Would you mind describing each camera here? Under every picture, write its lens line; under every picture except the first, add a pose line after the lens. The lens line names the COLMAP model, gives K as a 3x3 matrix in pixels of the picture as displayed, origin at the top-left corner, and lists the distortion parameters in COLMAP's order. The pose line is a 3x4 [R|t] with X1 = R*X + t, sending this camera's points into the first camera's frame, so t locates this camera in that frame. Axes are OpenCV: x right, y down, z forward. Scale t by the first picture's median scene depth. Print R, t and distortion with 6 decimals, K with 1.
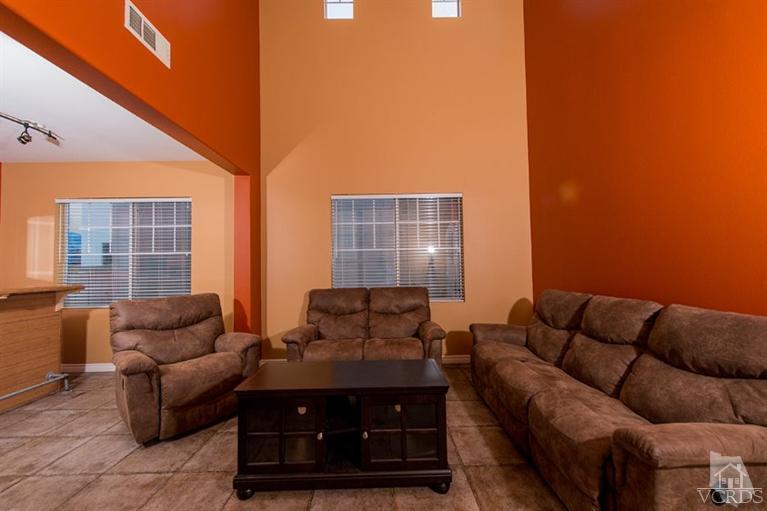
lens RADIAL K [[304.1, 0, 382.2], [0, 304.1, 256.7], [0, 0, 1]] dist [0.015903, -0.000777]
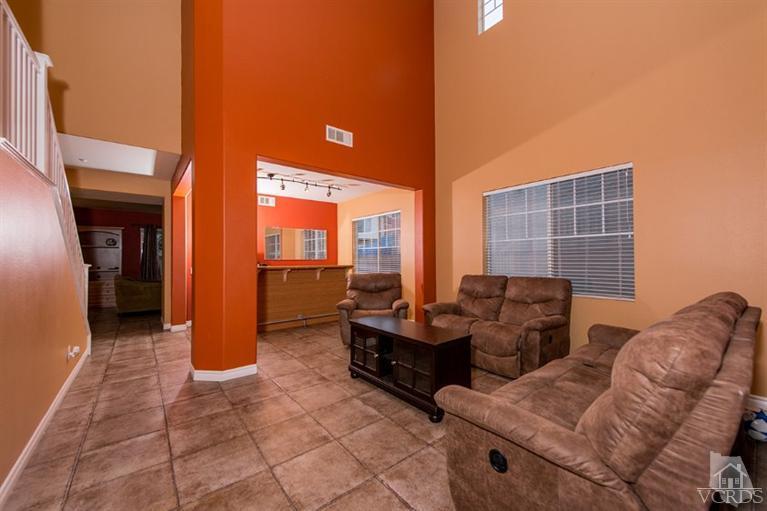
lens RADIAL K [[304.1, 0, 378.1], [0, 304.1, 256.3], [0, 0, 1]] dist [0.015903, -0.000777]
pose [[0.614075, 0.004270, -0.789236, 0.545539], [0.021816, 0.999511, 0.022382, -0.000854], [0.788946, -0.030962, 0.613681, -0.003508]]
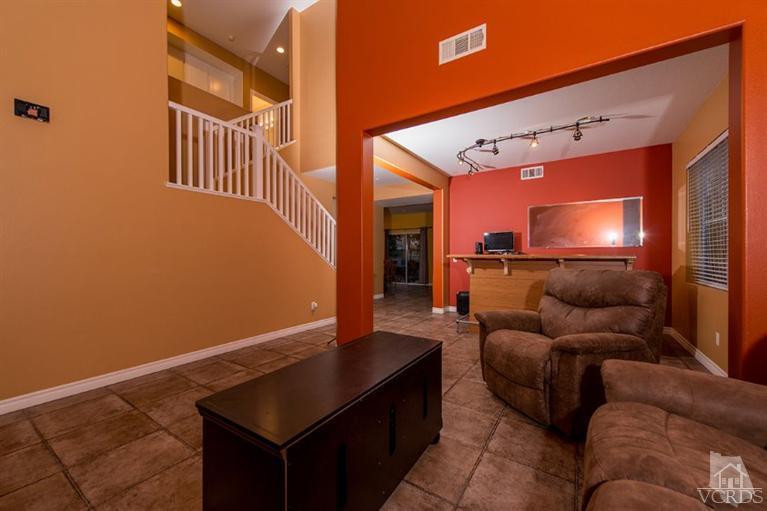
lens RADIAL K [[304.1, 0, 381.7], [0, 304.1, 256.1], [0, 0, 1]] dist [0.015903, -0.000777]
pose [[-0.555441, 0.020223, -0.831310, 0.266497], [0.035587, 0.999366, 0.000533, 0.060758], [0.830794, -0.029288, -0.555809, 0.829289]]
